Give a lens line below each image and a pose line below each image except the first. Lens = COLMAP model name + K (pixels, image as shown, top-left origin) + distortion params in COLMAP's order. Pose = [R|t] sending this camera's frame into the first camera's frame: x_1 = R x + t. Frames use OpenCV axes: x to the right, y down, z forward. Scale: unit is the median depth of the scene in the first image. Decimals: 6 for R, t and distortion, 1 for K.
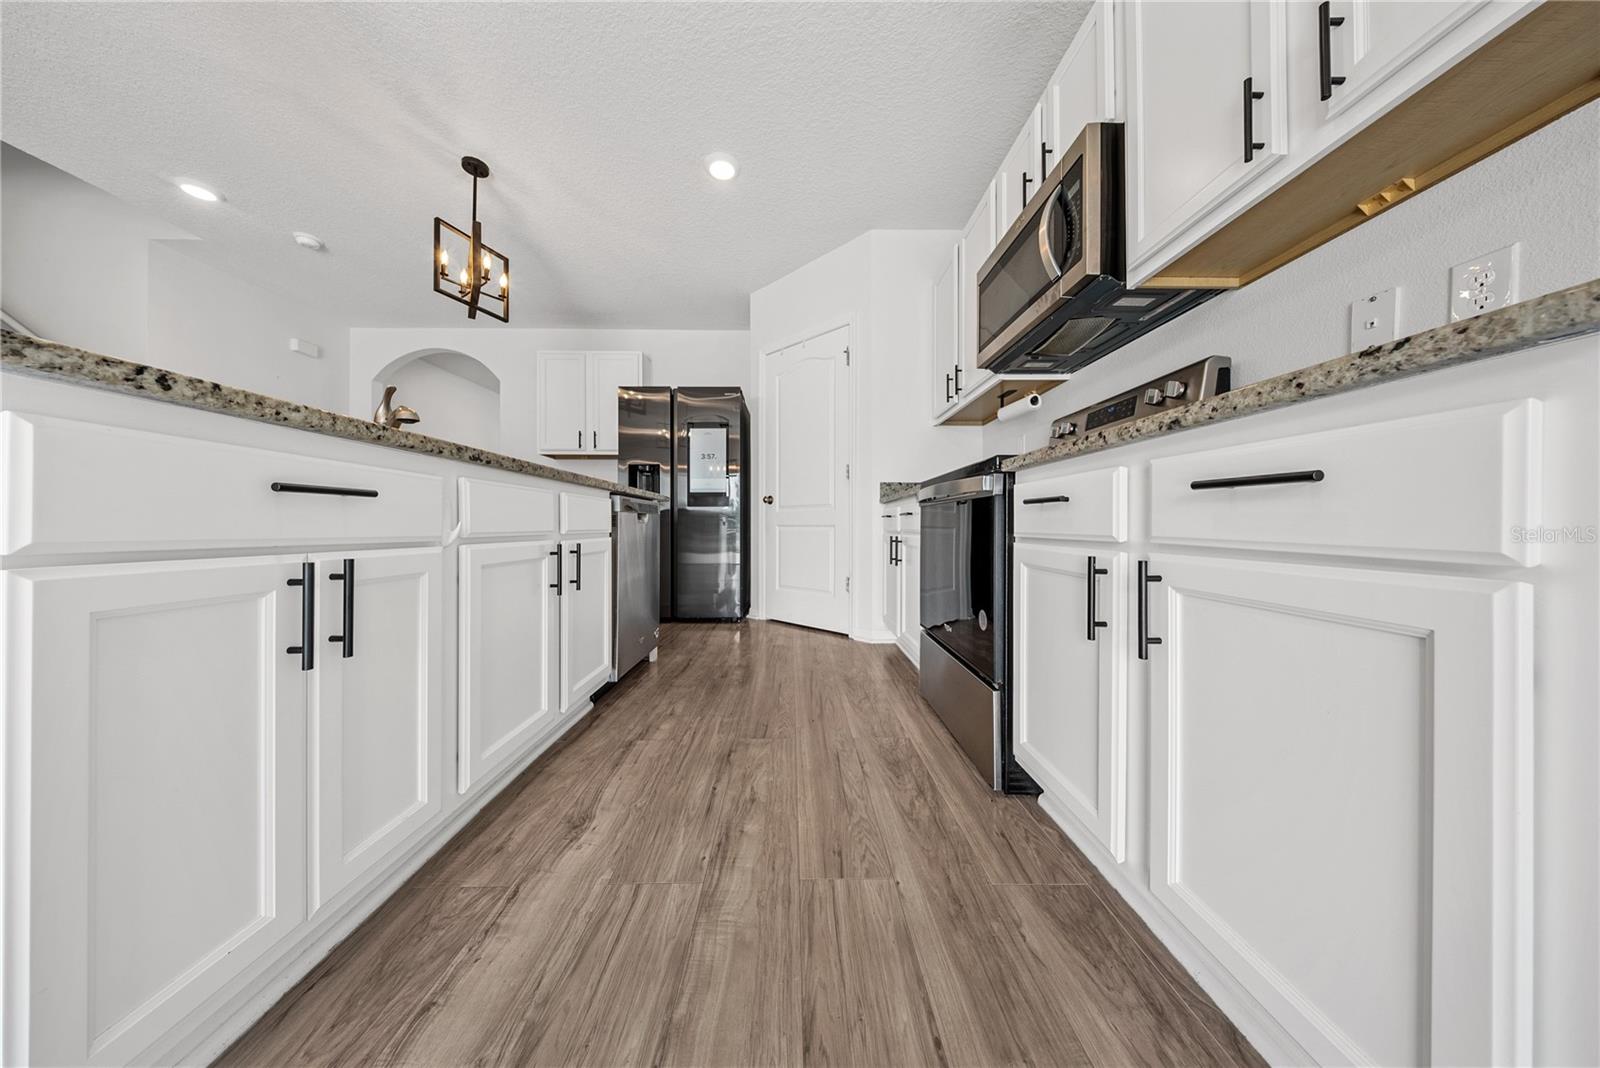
lens RADIAL K [[476.1, 0, 798.0], [0, 476.1, 525.4], [0, 0, 1]] dist [0.000165, -0.000608]
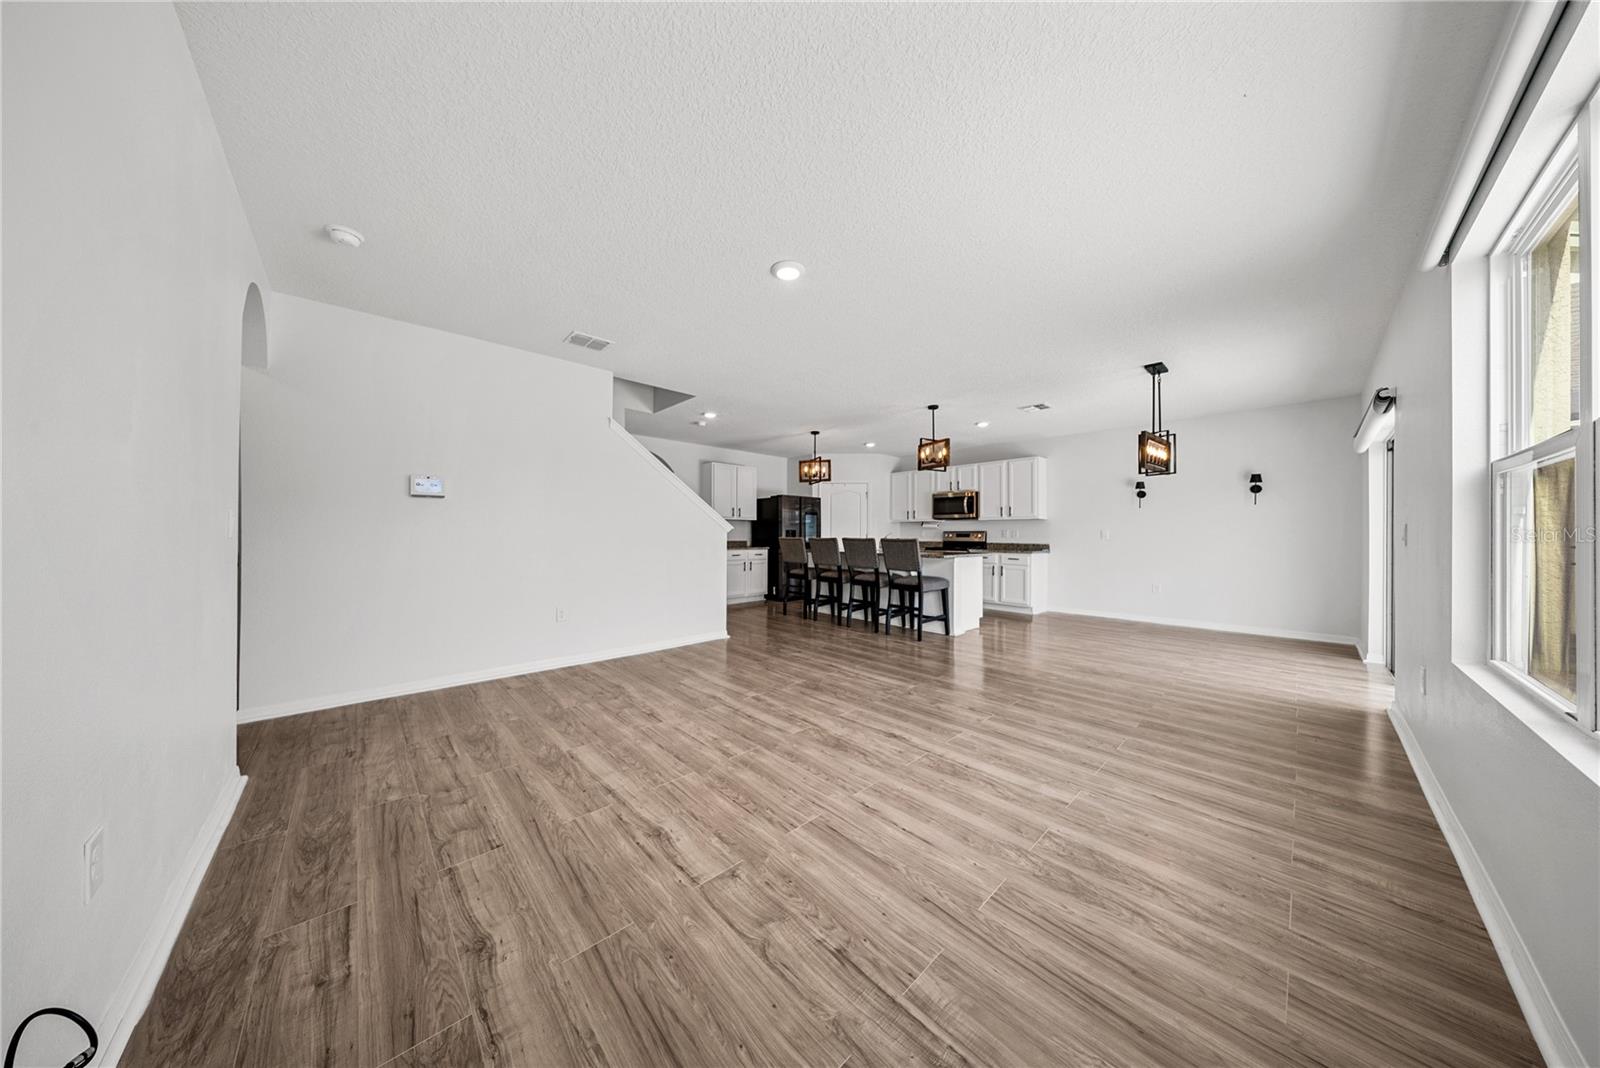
lens RADIAL K [[476.1, 0, 793.5], [0, 476.1, 535.0], [0, 0, 1]] dist [0.000165, -0.000608]
pose [[0.744361, 0.003529, 0.667768, -4.436017], [-0.008816, 0.999951, 0.004542, -0.279952], [-0.667720, -0.009267, 0.744355, -1.674692]]
